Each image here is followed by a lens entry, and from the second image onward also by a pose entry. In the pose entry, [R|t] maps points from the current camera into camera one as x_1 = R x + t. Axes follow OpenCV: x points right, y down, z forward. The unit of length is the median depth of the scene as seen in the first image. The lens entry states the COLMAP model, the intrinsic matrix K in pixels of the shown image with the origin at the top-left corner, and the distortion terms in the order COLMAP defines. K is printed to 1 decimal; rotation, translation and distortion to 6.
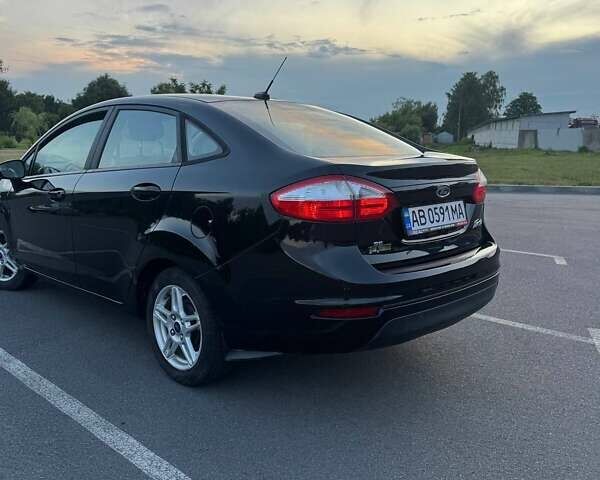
lens RADIAL K [[553.7, 0, 297.7], [0, 553.7, 244.5], [0, 0, 1]] dist [0.148480, -0.286936]
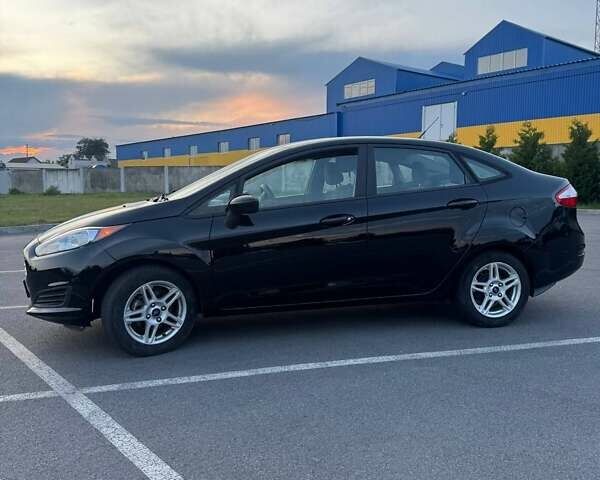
lens RADIAL K [[553.7, 0, 297.7], [0, 553.7, 244.5], [0, 0, 1]] dist [0.148480, -0.286936]
pose [[0.526873, -0.106291, 0.843271, -0.068207], [0.169506, 0.985359, 0.018294, -0.003611], [-0.832870, 0.133300, 0.537176, 0.023356]]
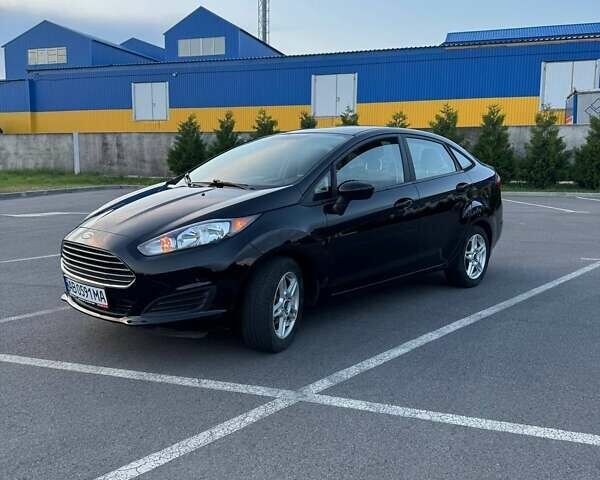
lens RADIAL K [[553.0, 0, 300.0], [0, 553.0, 240.0], [0, 0, 1]] dist [0.157726, -0.306780]
pose [[-0.010716, -0.147708, 0.988973, -0.079900], [0.177037, 0.973125, 0.147260, -0.011235], [-0.984146, 0.176663, 0.015722, 0.059237]]
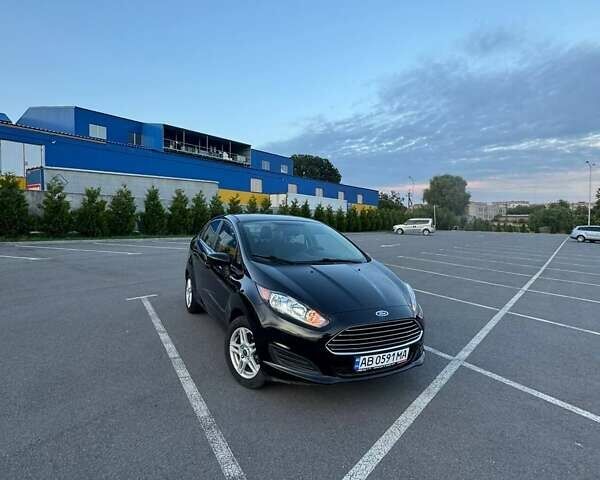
lens RADIAL K [[361.5, 0, 301.6], [0, 361.5, 239.8], [0, 0, 1]] dist [-0.005533, 0.003371]
pose [[-0.949015, -0.053615, 0.310638, -0.036519], [0.019027, 0.973891, 0.226219, -0.024100], [-0.314656, 0.220596, -0.923217, 0.113361]]
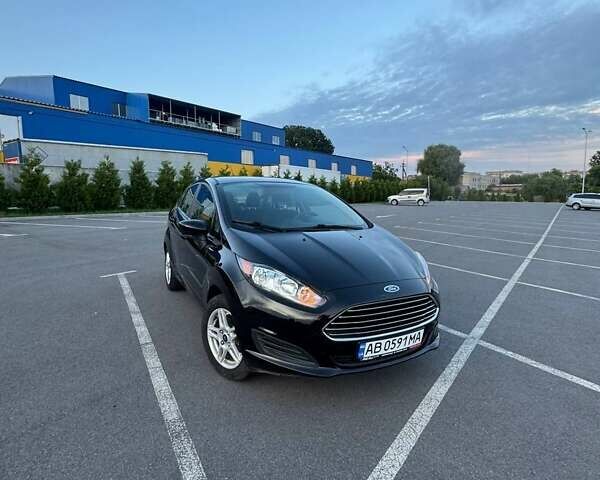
lens RADIAL K [[361.5, 0, 301.6], [0, 361.5, 239.8], [0, 0, 1]] dist [-0.005533, 0.003371]
pose [[-0.955138, -0.059300, 0.290164, -0.034500], [0.031186, 0.954164, 0.297655, -0.021095], [-0.294515, 0.293350, -0.909509, 0.106184]]
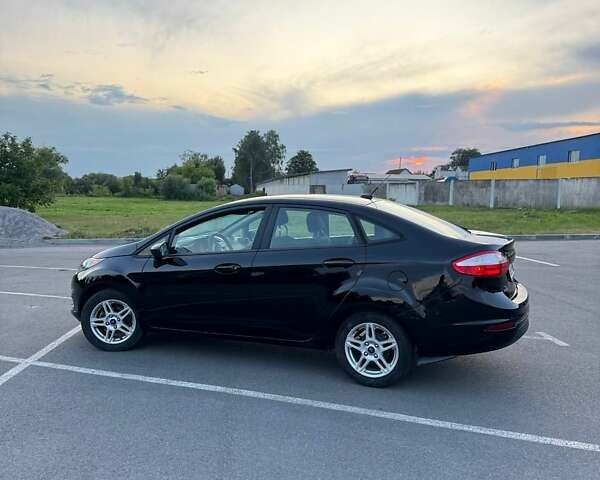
lens RADIAL K [[553.0, 0, 300.0], [0, 553.0, 240.0], [0, 0, 1]] dist [0.157726, -0.306780]
pose [[0.929334, -0.035241, 0.367556, -0.036663], [0.070399, 0.994086, -0.082687, -0.001583], [-0.362468, 0.102719, 0.926318, -0.015033]]
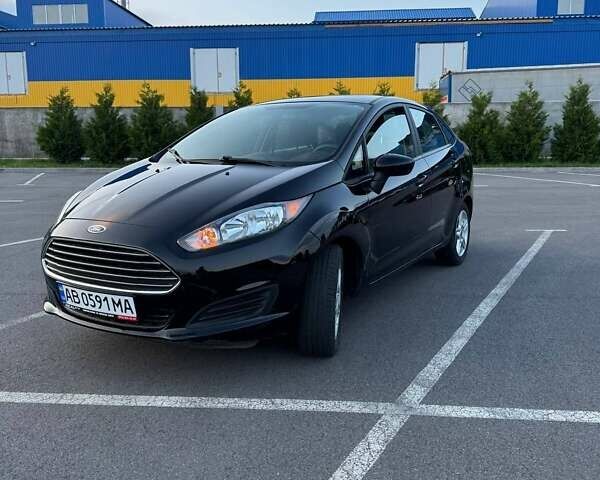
lens RADIAL K [[553.7, 0, 297.7], [0, 553.7, 244.5], [0, 0, 1]] dist [0.148480, -0.286936]
pose [[-0.236380, -0.184598, 0.953964, -0.071192], [0.177003, 0.957180, 0.229079, -0.012907], [-0.955403, 0.223004, -0.193584, 0.072178]]
